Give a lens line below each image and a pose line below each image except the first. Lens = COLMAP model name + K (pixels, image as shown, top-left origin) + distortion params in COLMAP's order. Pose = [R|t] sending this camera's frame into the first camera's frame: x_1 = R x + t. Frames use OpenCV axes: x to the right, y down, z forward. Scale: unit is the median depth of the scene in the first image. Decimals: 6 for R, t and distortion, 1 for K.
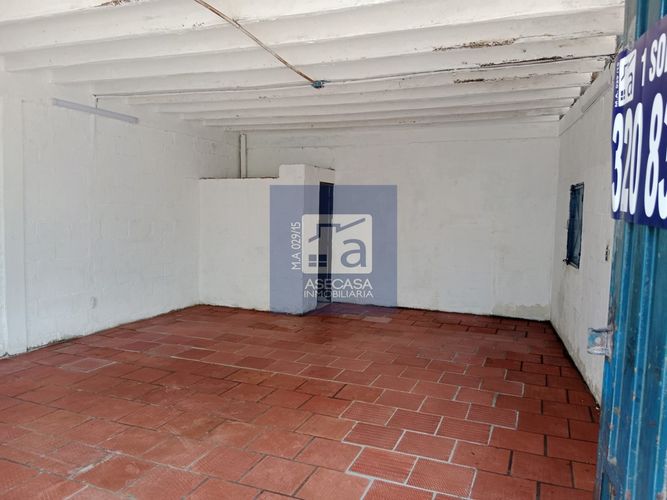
lens RADIAL K [[509.1, 0, 333.5], [0, 509.1, 250.0], [0, 0, 1]] dist [0.041005, 0.000405]
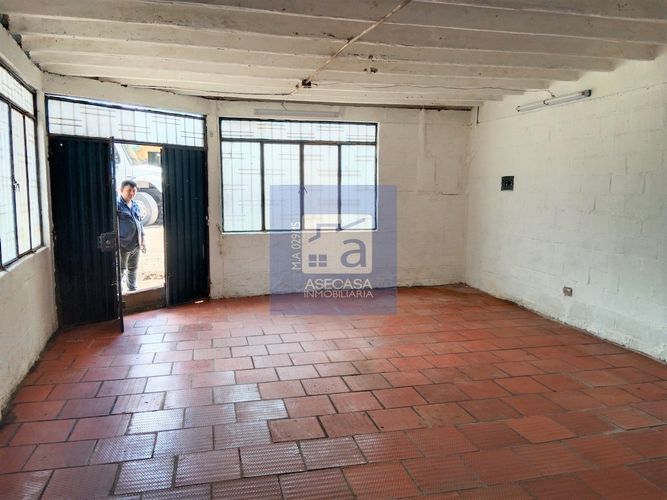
lens RADIAL K [[509.1, 0, 333.5], [0, 509.1, 250.0], [0, 0, 1]] dist [0.041005, 0.000405]
pose [[-0.816565, 0.048883, -0.575180, 0.409895], [-0.061580, 0.983346, 0.170995, -0.124468], [0.573960, 0.175048, -0.799955, 1.467424]]
